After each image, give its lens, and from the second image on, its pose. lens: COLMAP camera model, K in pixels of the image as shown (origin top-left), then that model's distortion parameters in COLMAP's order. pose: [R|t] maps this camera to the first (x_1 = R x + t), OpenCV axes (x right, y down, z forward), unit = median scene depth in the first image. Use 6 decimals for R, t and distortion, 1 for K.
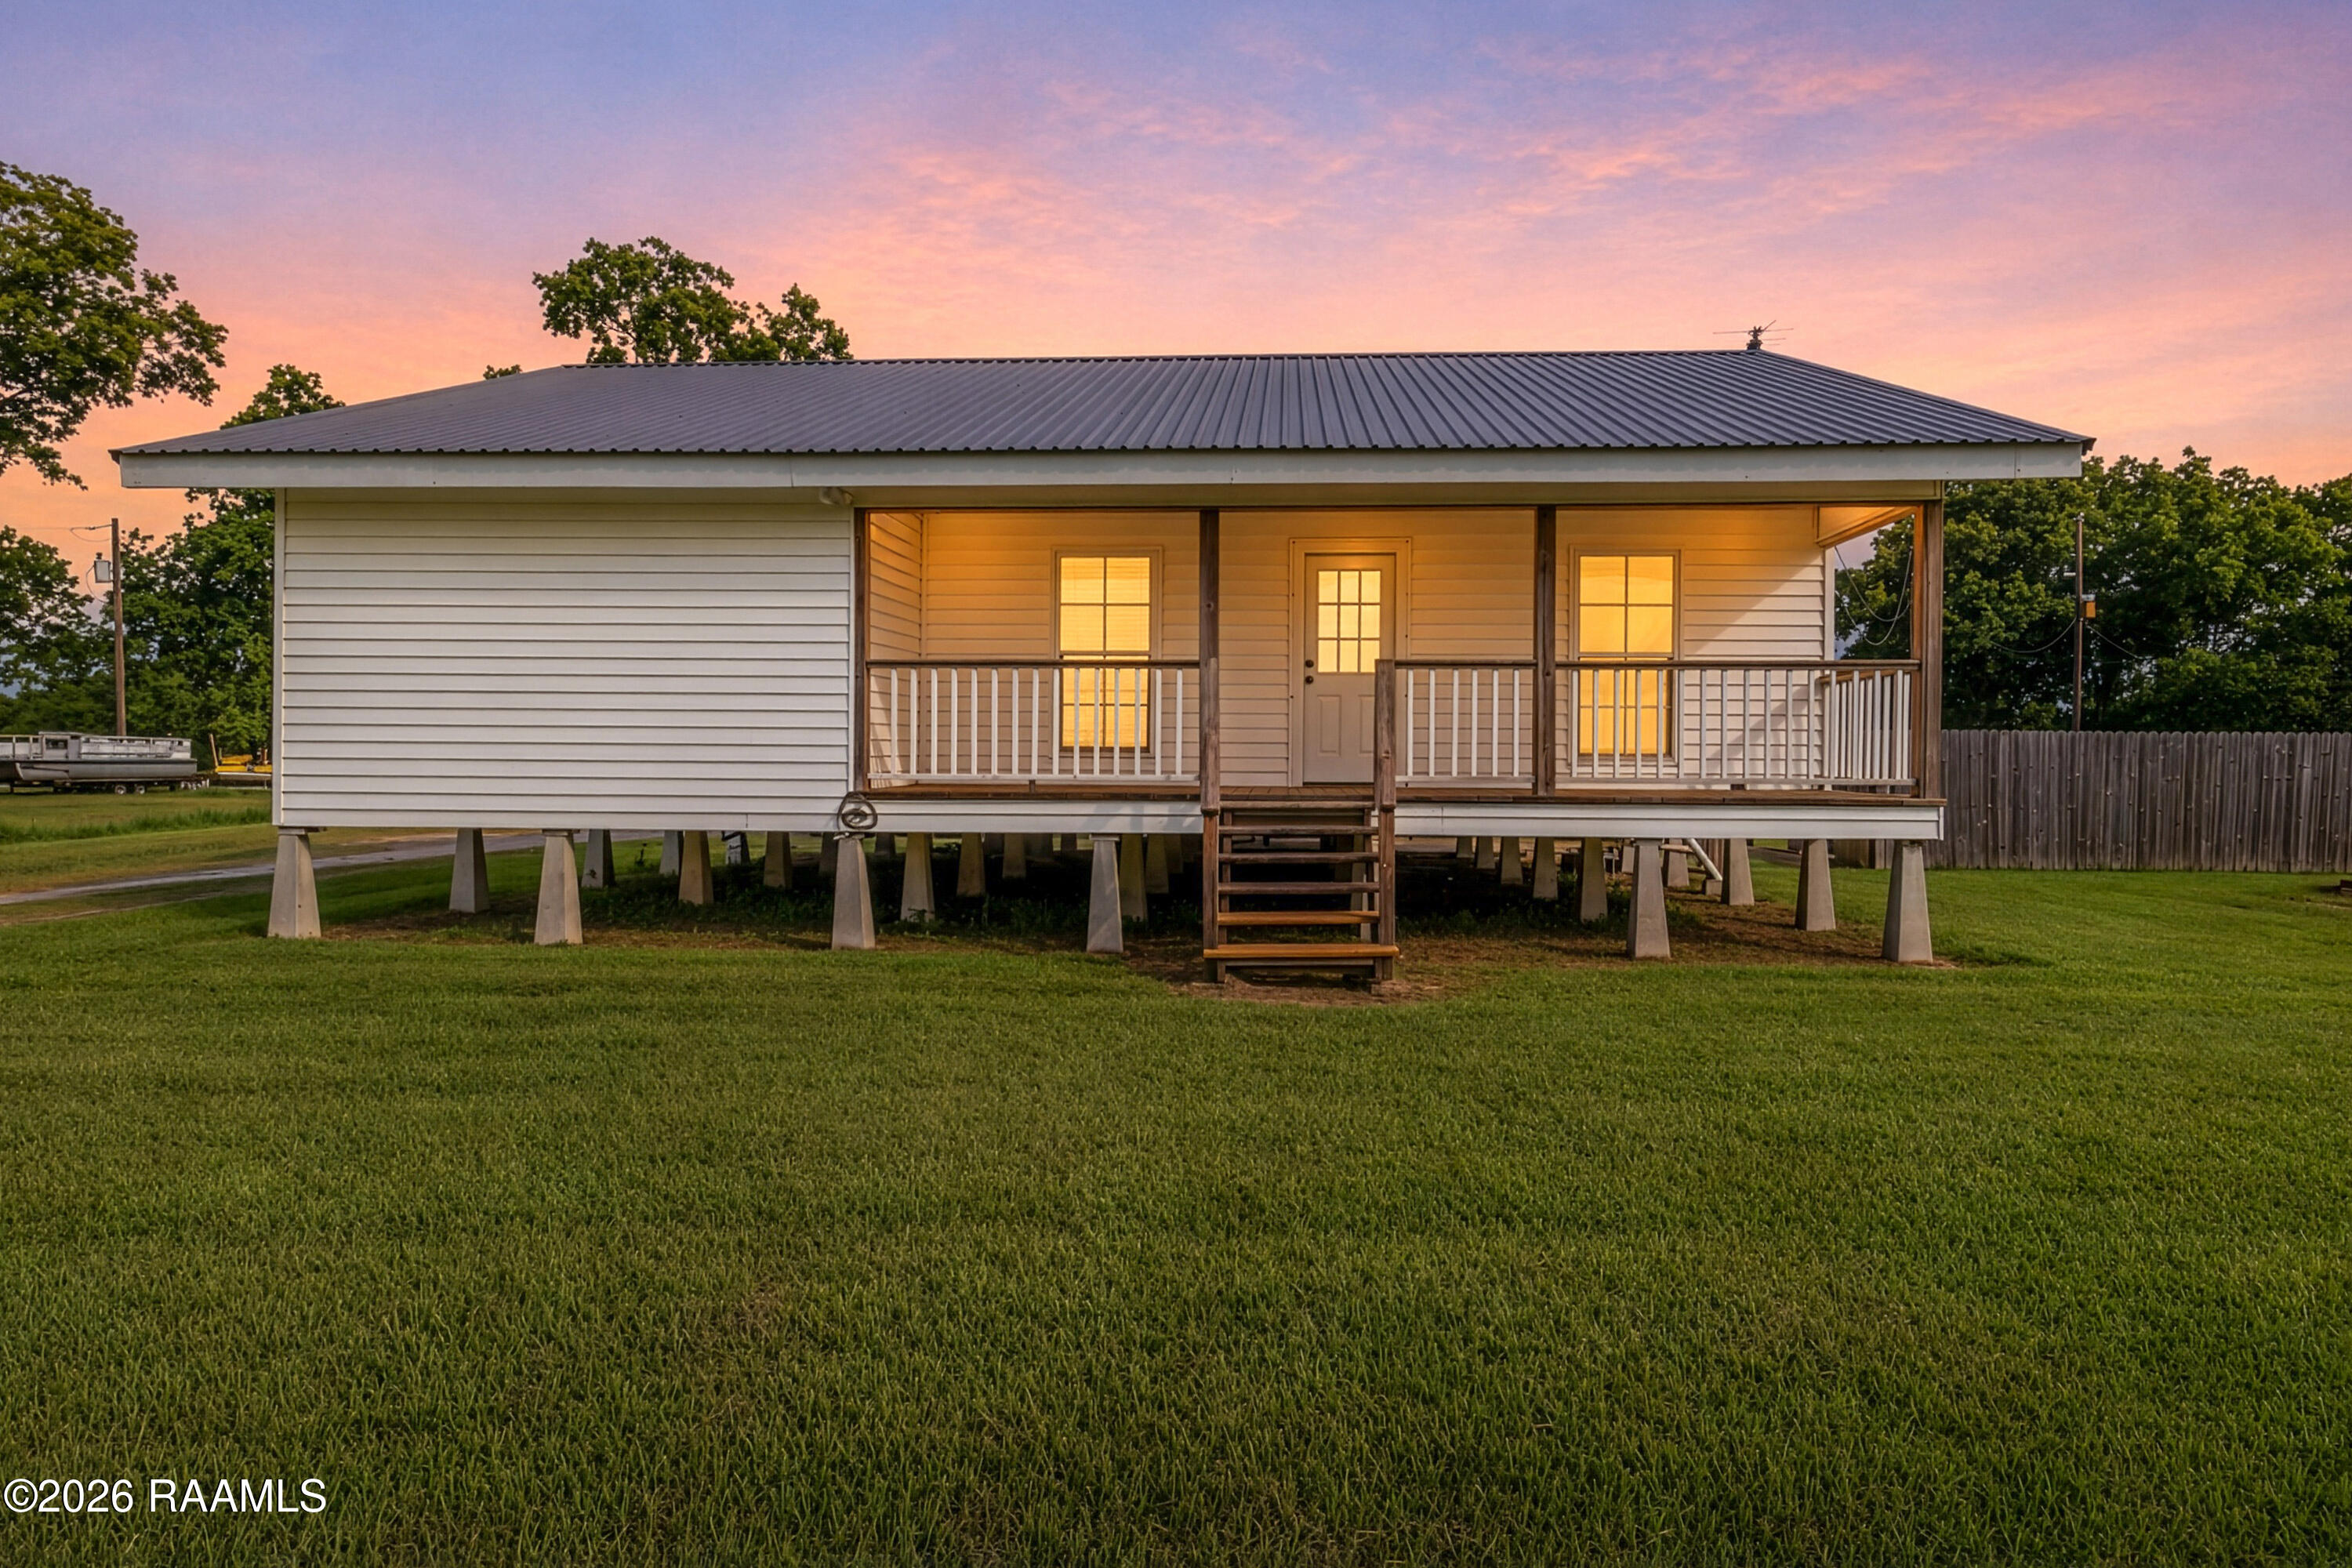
lens RADIAL K [[1304.3, 0, 1211.0], [0, 1304.3, 767.1], [0, 0, 1]] dist [-0.002541, -0.001580]
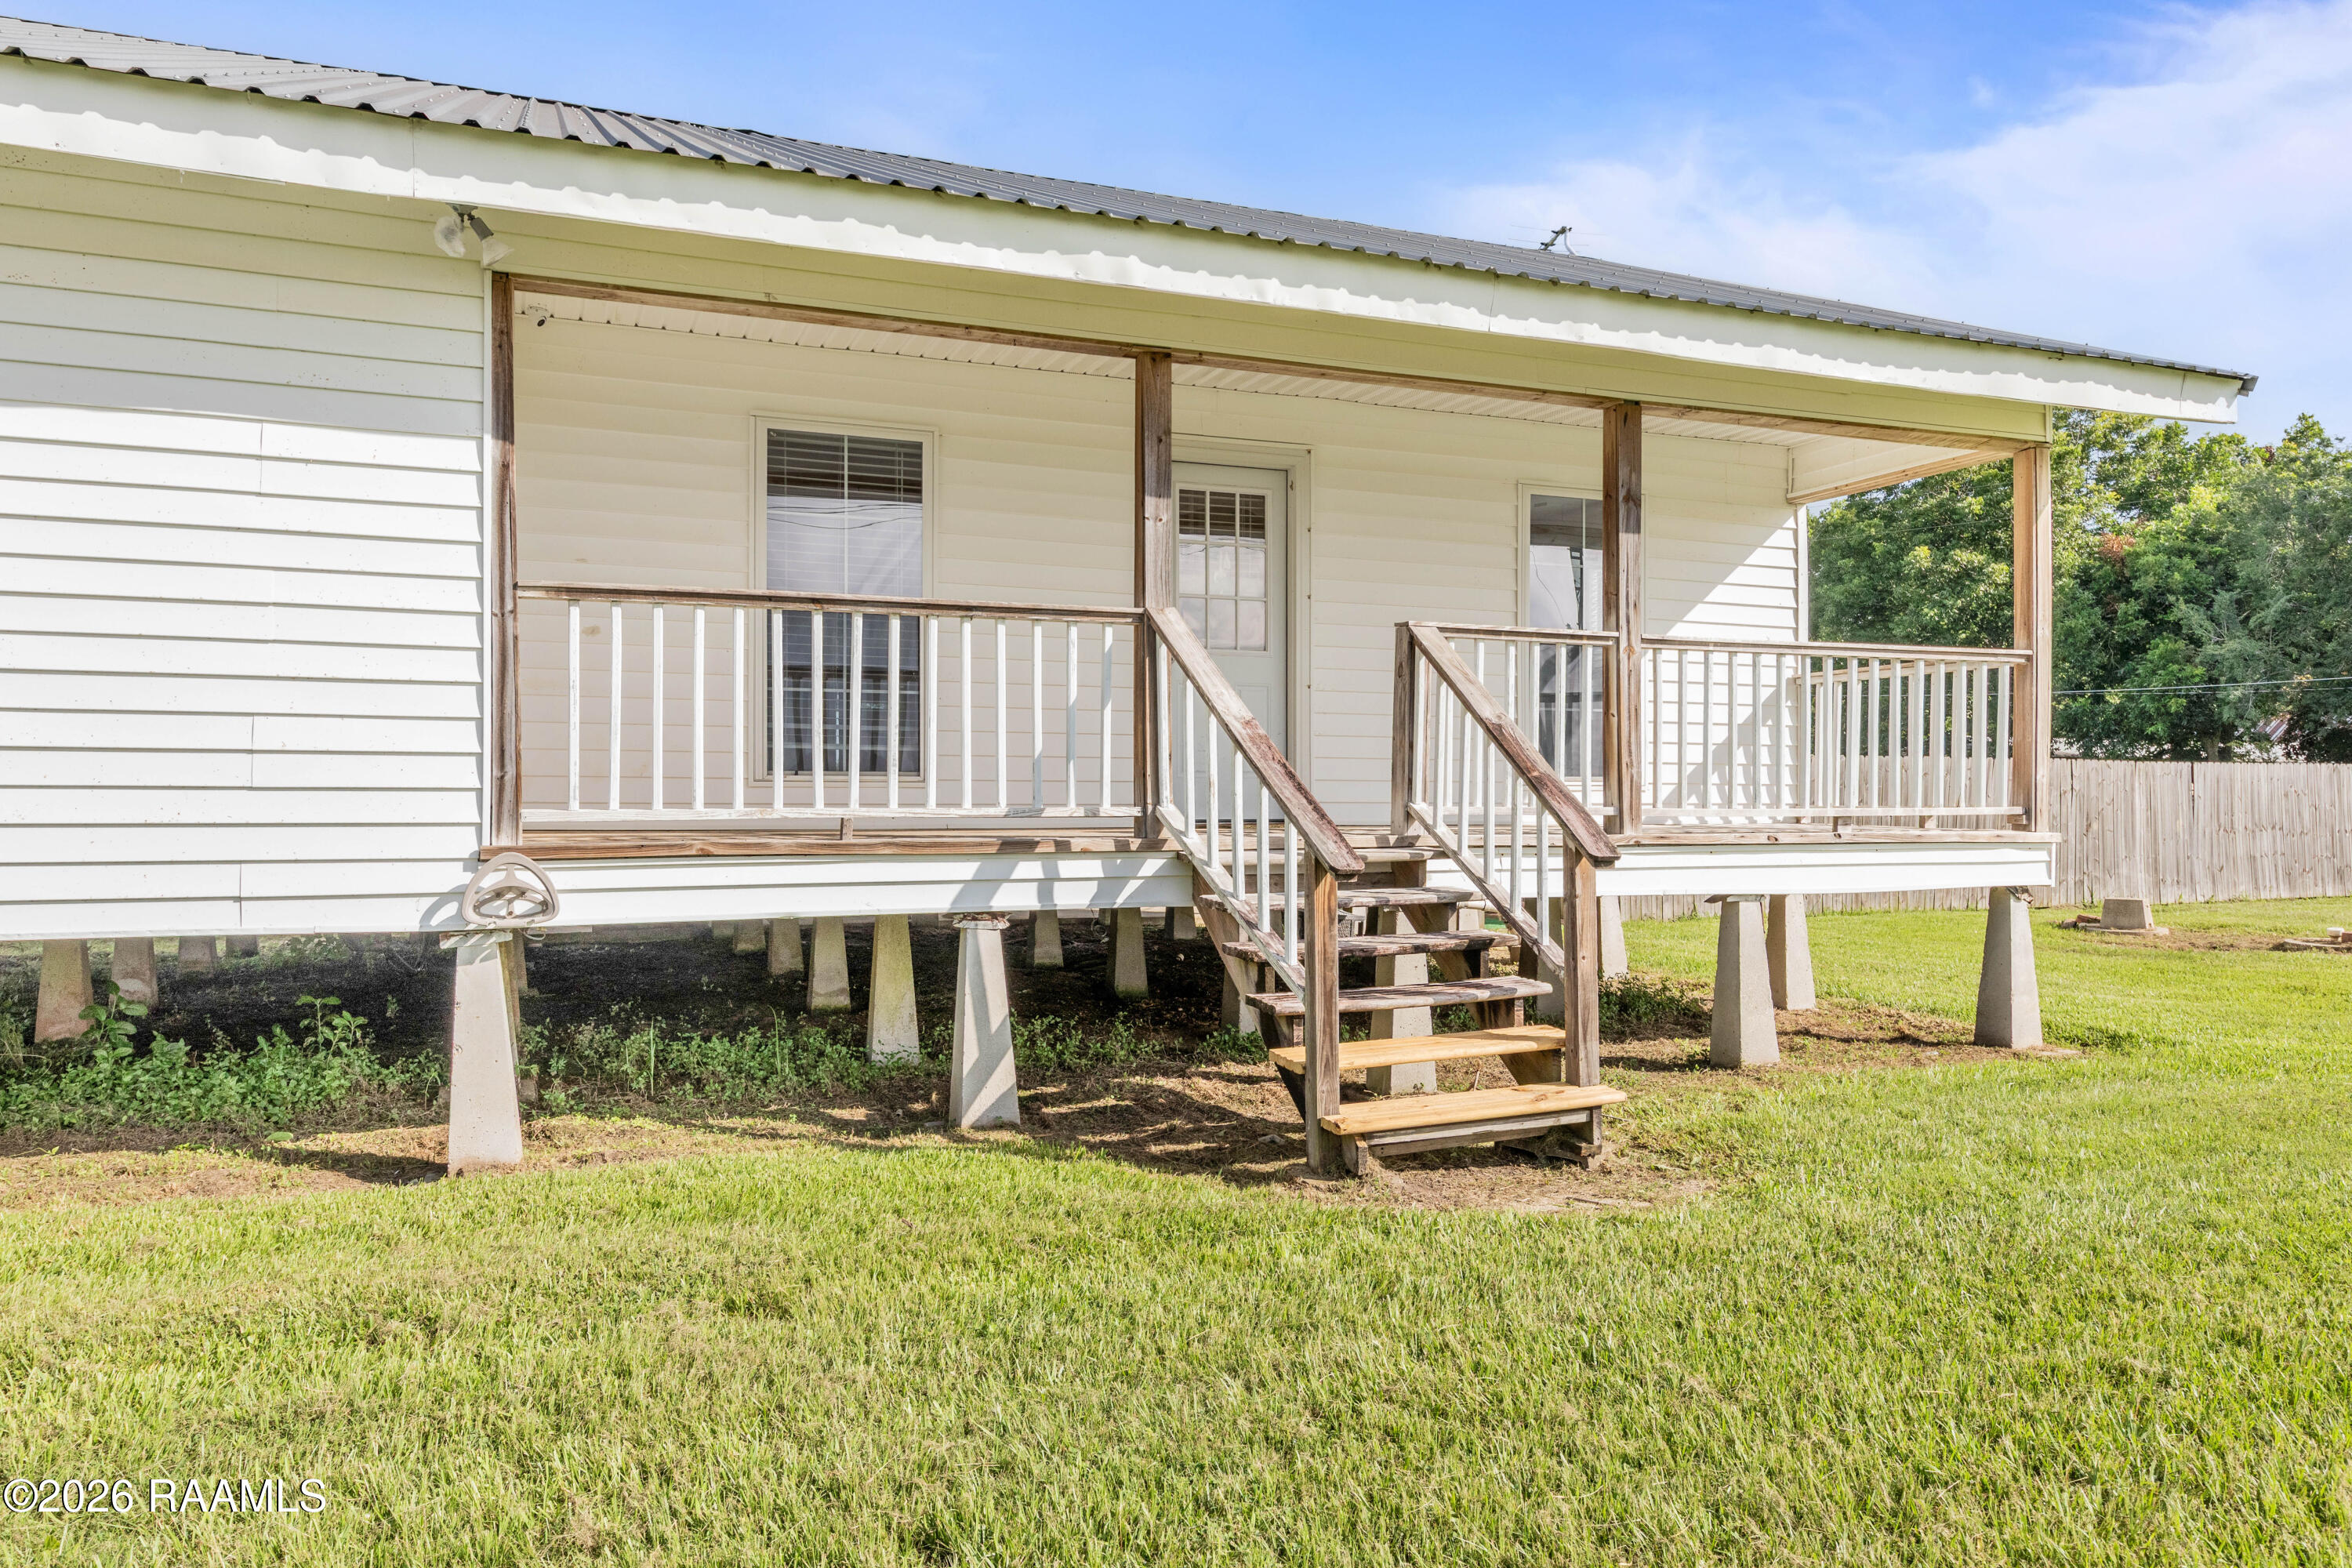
lens RADIAL K [[1613.1, 0, 1175.1], [0, 1613.1, 797.0], [0, 0, 1]] dist [0.003067, 0.000958]
pose [[0.906556, -0.003730, 0.422068, -0.090166], [0.005120, 0.999985, -0.002159, 0.000806], [-0.422054, 0.004118, 0.906561, 0.103415]]
